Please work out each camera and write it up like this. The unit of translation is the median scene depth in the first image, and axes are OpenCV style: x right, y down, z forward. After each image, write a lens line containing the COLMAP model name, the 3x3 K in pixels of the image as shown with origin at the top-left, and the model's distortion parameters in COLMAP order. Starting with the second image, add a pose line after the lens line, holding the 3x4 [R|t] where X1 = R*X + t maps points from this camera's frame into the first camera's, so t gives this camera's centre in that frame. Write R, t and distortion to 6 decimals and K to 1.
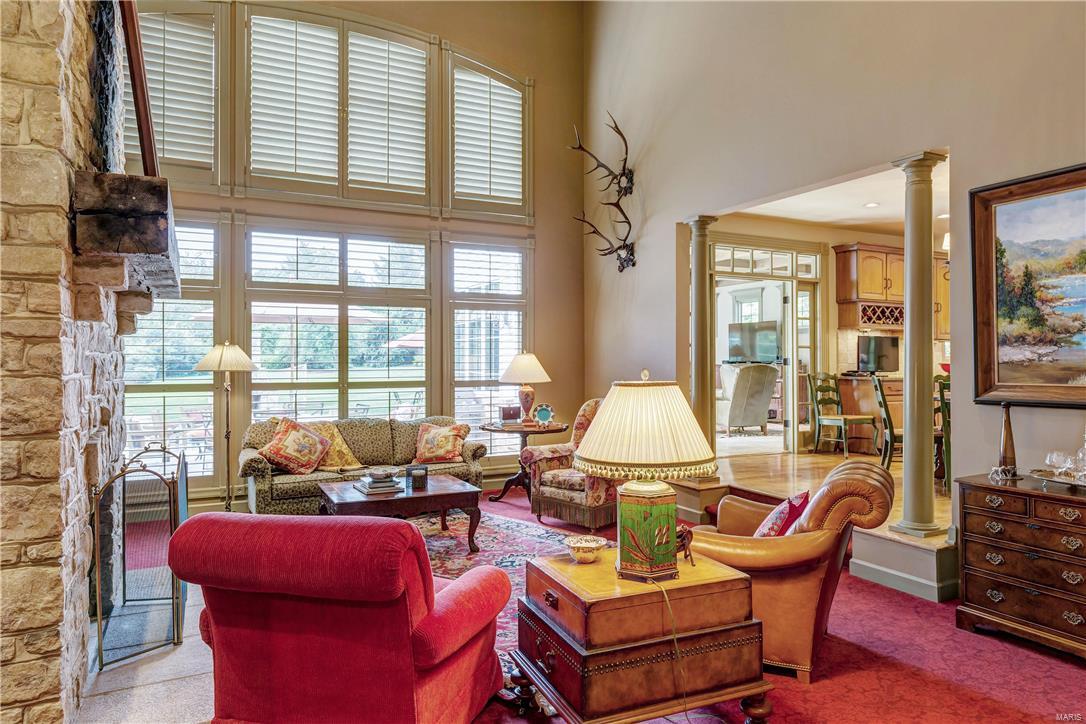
lens RADIAL K [[689.5, 0, 548.5], [0, 689.5, 357.1], [0, 0, 1]] dist [-0.004266, -0.000726]
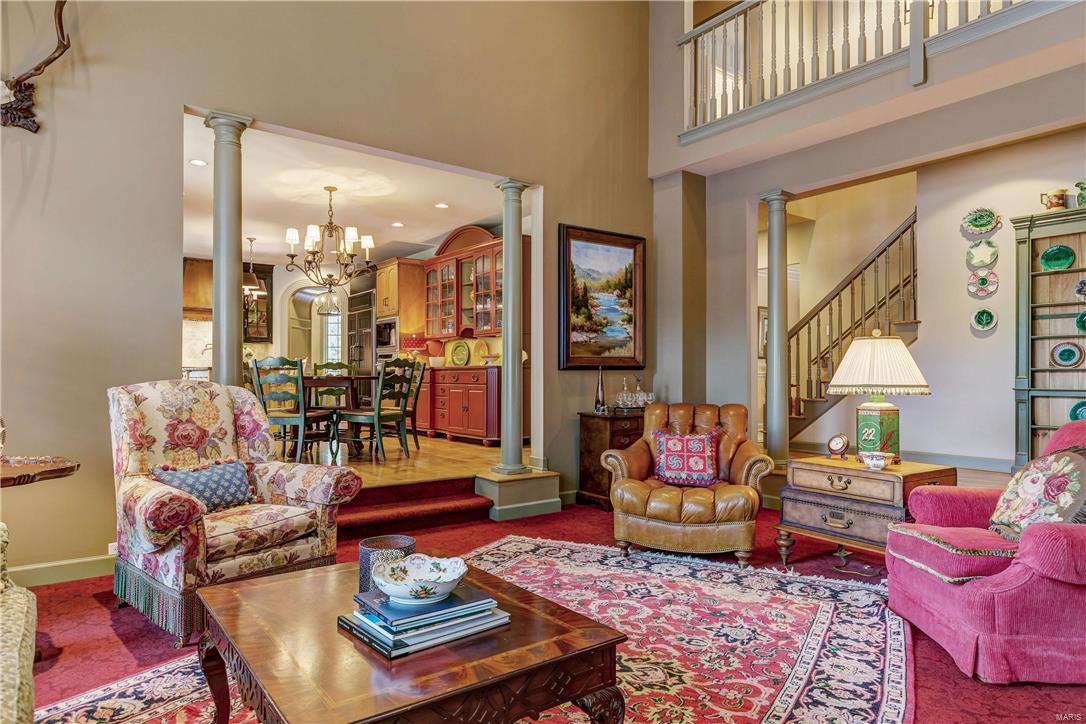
lens RADIAL K [[657.5, 0, 547.1], [0, 657.5, 371.5], [0, 0, 1]] dist [0.004396, -0.001492]
pose [[-0.185354, 0.008096, 0.982638, -0.793643], [-0.004444, 0.999949, -0.009077, 0.088869], [-0.982662, -0.006049, -0.185309, 1.353656]]
